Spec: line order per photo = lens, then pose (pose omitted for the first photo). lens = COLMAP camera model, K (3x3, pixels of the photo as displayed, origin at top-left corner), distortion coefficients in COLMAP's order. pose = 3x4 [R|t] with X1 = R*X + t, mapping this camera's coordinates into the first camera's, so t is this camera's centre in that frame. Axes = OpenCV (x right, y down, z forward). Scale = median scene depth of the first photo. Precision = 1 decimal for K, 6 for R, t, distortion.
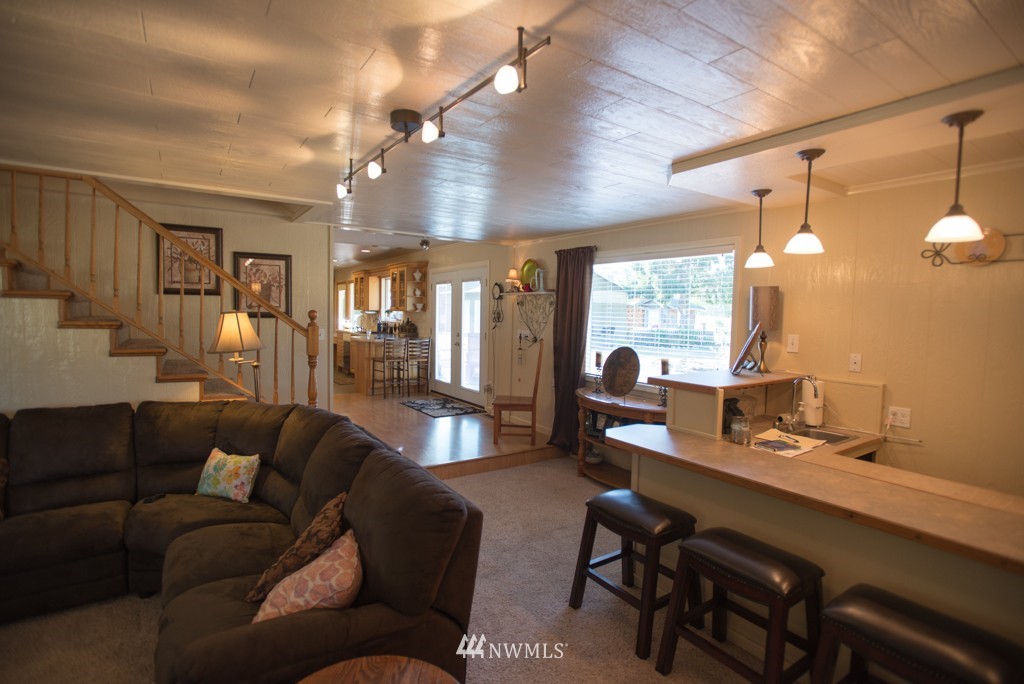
lens RADIAL K [[499.7, 0, 504.9], [0, 499.7, 338.9], [0, 0, 1]] dist [-0.053886, 0.019501]
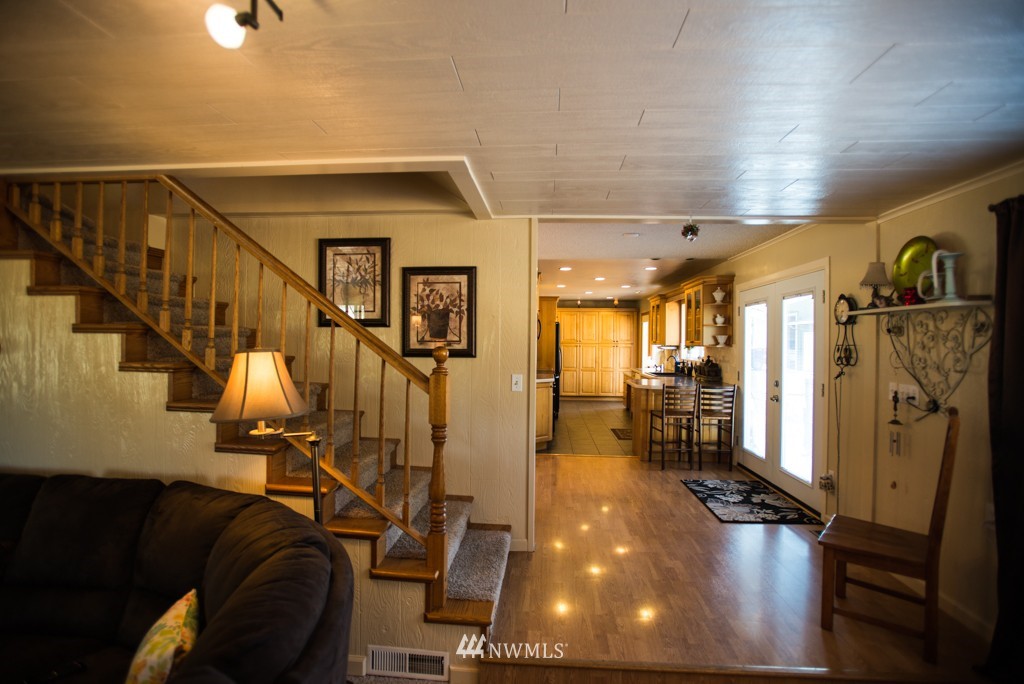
lens RADIAL K [[499.7, 0, 509.0], [0, 499.7, 341.0], [0, 0, 1]] dist [-0.053886, 0.019501]
pose [[0.791613, -0.011544, -0.610914, 0.019697], [-0.028630, 0.998023, -0.055958, -0.019071], [0.610352, 0.061787, 0.789717, 0.329694]]
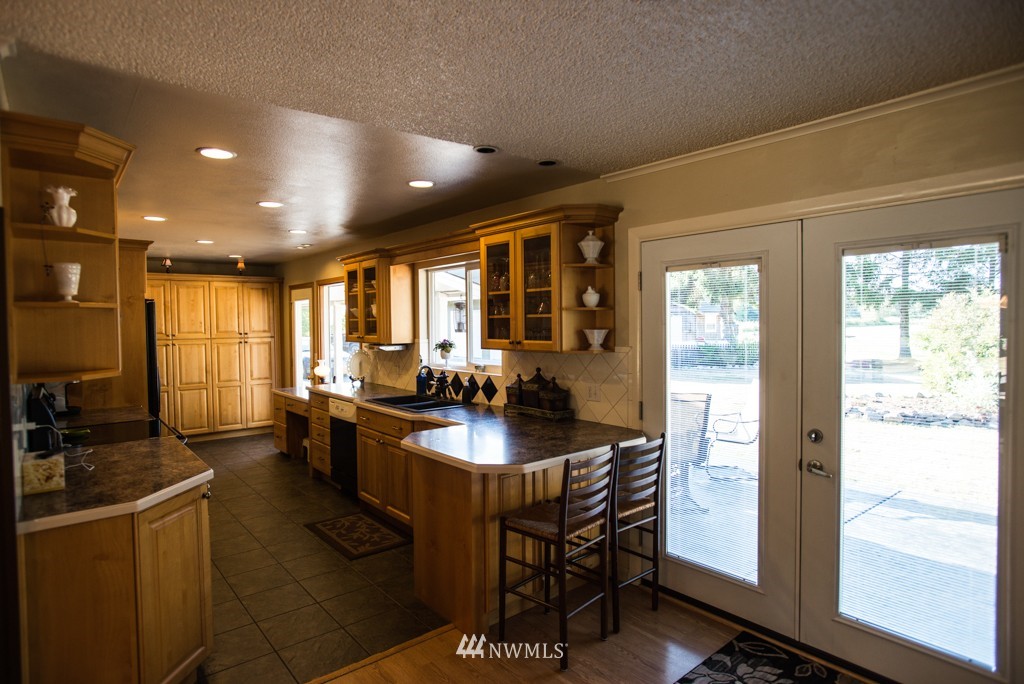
lens RADIAL K [[562.8, 0, 506.3], [0, 562.8, 349.5], [0, 0, 1]] dist [-0.014363, 0.014050]
pose [[0.994327, -0.042630, 0.097455, -0.329189], [0.042579, 0.999090, 0.002600, -0.073255], [-0.097477, 0.001564, 0.995237, 0.748889]]
